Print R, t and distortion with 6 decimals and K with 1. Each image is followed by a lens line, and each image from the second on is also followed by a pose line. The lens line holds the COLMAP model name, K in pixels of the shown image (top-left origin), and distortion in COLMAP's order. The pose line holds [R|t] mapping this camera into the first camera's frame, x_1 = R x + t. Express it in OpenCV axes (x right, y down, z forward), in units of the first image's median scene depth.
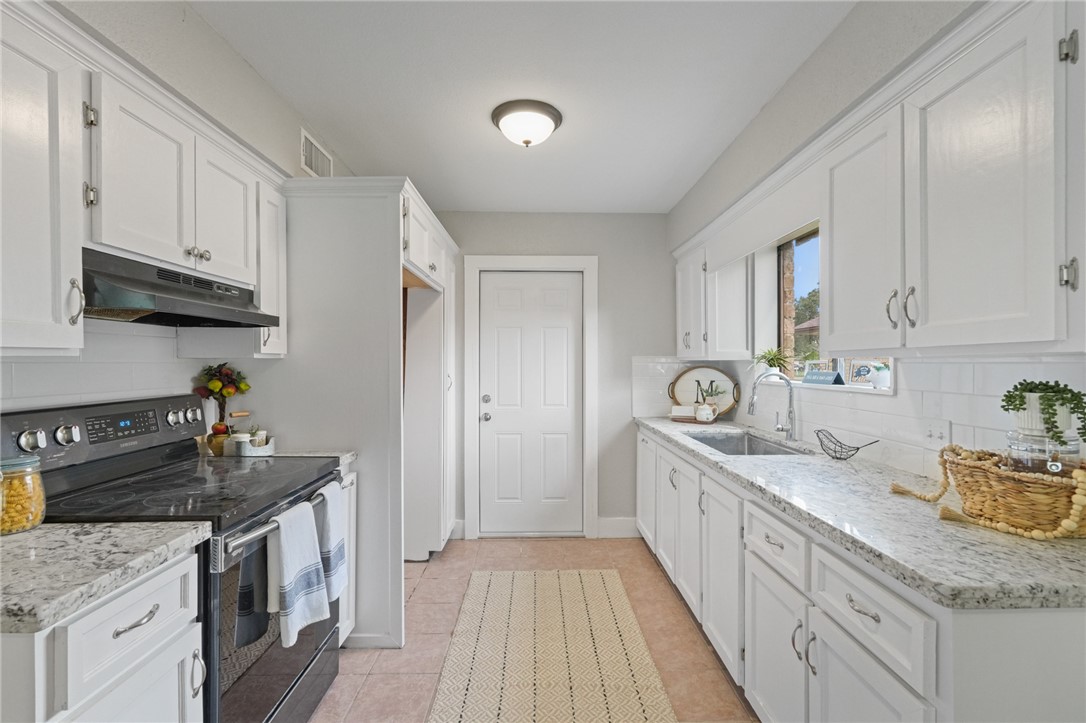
lens RADIAL K [[483.5, 0, 547.5], [0, 483.5, 365.2], [0, 0, 1]] dist [0.000744, -0.000166]
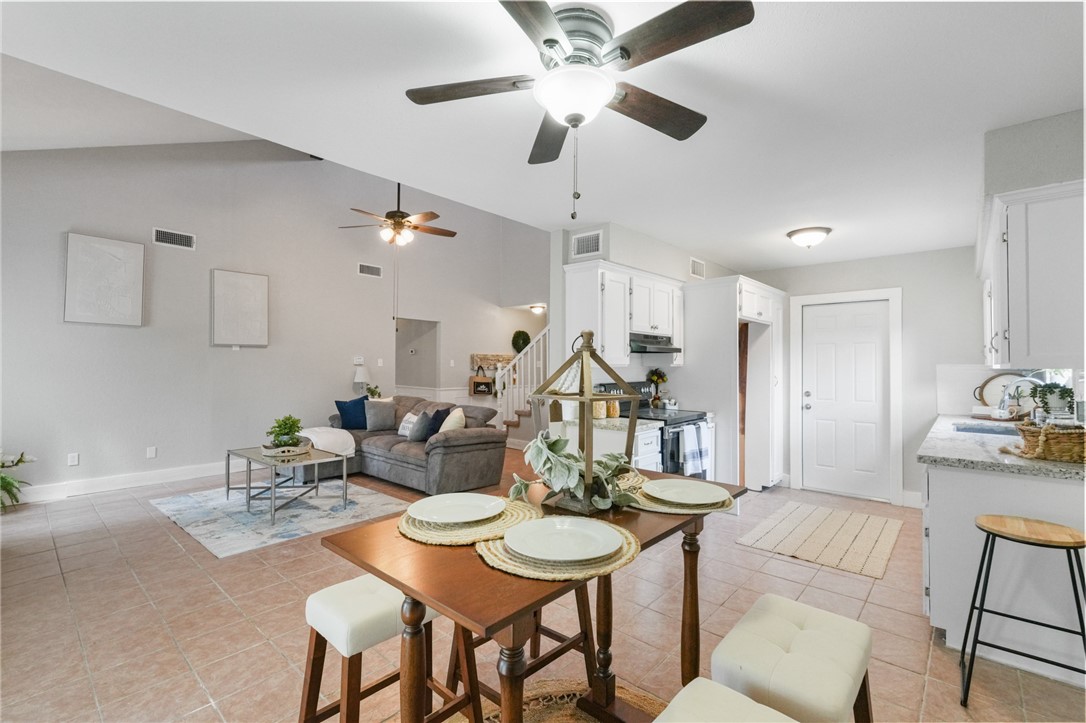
lens RADIAL K [[483.5, 0, 544.1], [0, 483.5, 359.1], [0, 0, 1]] dist [0.000744, -0.000166]
pose [[0.734363, -0.004337, -0.678744, 0.482097], [-0.008824, 0.999834, -0.015935, -0.006834], [0.678700, 0.017691, 0.734202, -1.035239]]
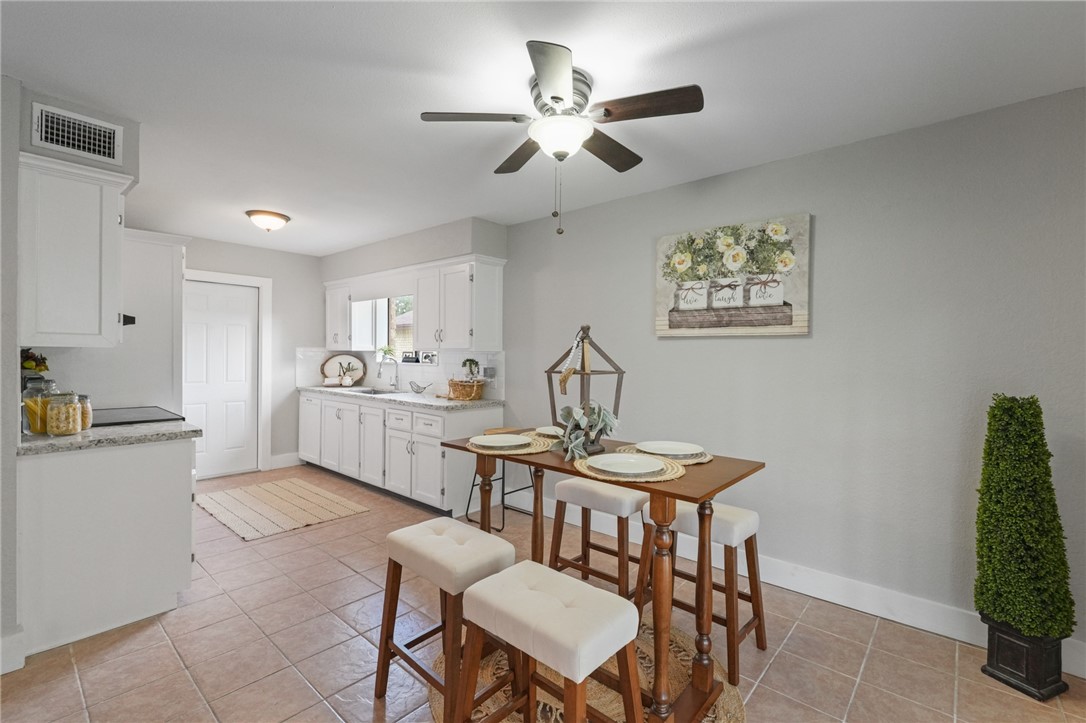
lens RADIAL K [[483.5, 0, 549.4], [0, 483.5, 356.3], [0, 0, 1]] dist [0.000744, -0.000166]
pose [[0.670550, 0.003614, 0.741855, -0.734101], [-0.007730, 0.999968, 0.002116, 0.001576], [-0.741824, -0.007153, 0.670557, -1.080909]]
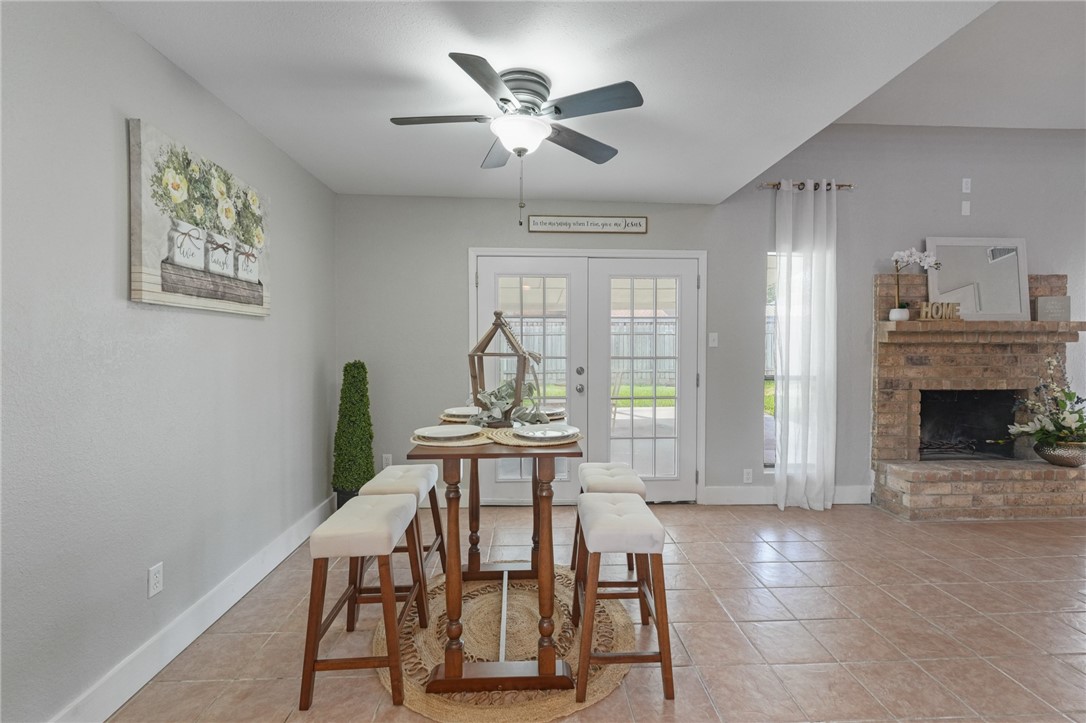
lens RADIAL K [[483.5, 0, 549.5], [0, 483.5, 355.5], [0, 0, 1]] dist [0.000744, -0.000166]
pose [[-0.999337, 0.001216, -0.036399, -0.026358], [0.000183, 0.999598, 0.028361, 0.007970], [0.036419, 0.028336, -0.998935, 0.600483]]
